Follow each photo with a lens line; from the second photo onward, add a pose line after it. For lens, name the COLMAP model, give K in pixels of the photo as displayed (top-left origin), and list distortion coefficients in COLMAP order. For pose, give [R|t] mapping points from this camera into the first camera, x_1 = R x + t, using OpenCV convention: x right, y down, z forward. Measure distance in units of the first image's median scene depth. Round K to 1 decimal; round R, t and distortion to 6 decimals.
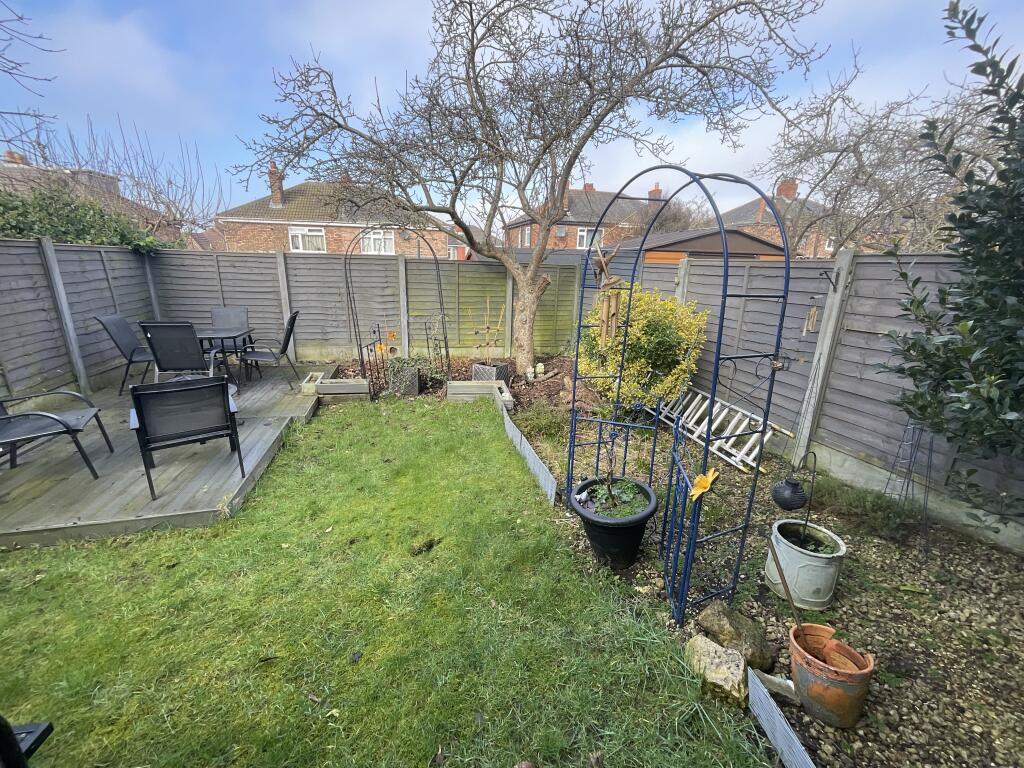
lens RADIAL K [[416.3, 0, 512.1], [0, 416.3, 382.5], [0, 0, 1]] dist [-0.001249, -0.000102]
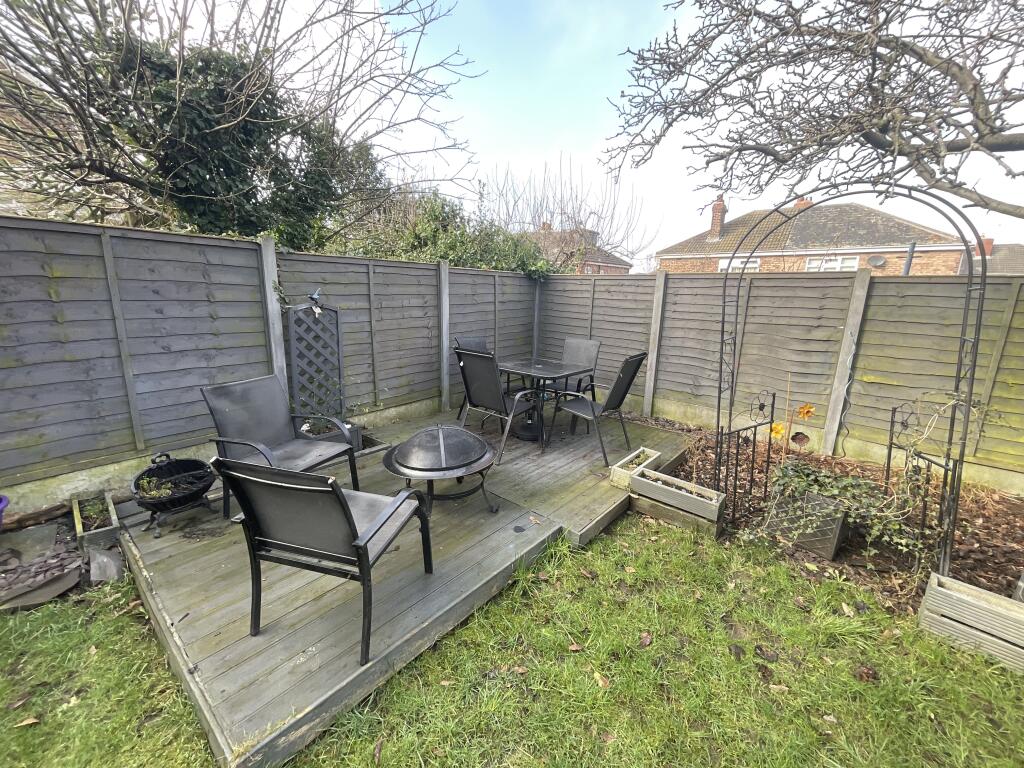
lens RADIAL K [[416.3, 0, 509.4], [0, 416.3, 384.3], [0, 0, 1]] dist [-0.001249, -0.000102]
pose [[0.587311, 0.164713, -0.792424, -0.107747], [-0.230262, 0.972618, 0.031507, -0.092407], [0.775915, 0.163961, 0.609157, 0.432416]]
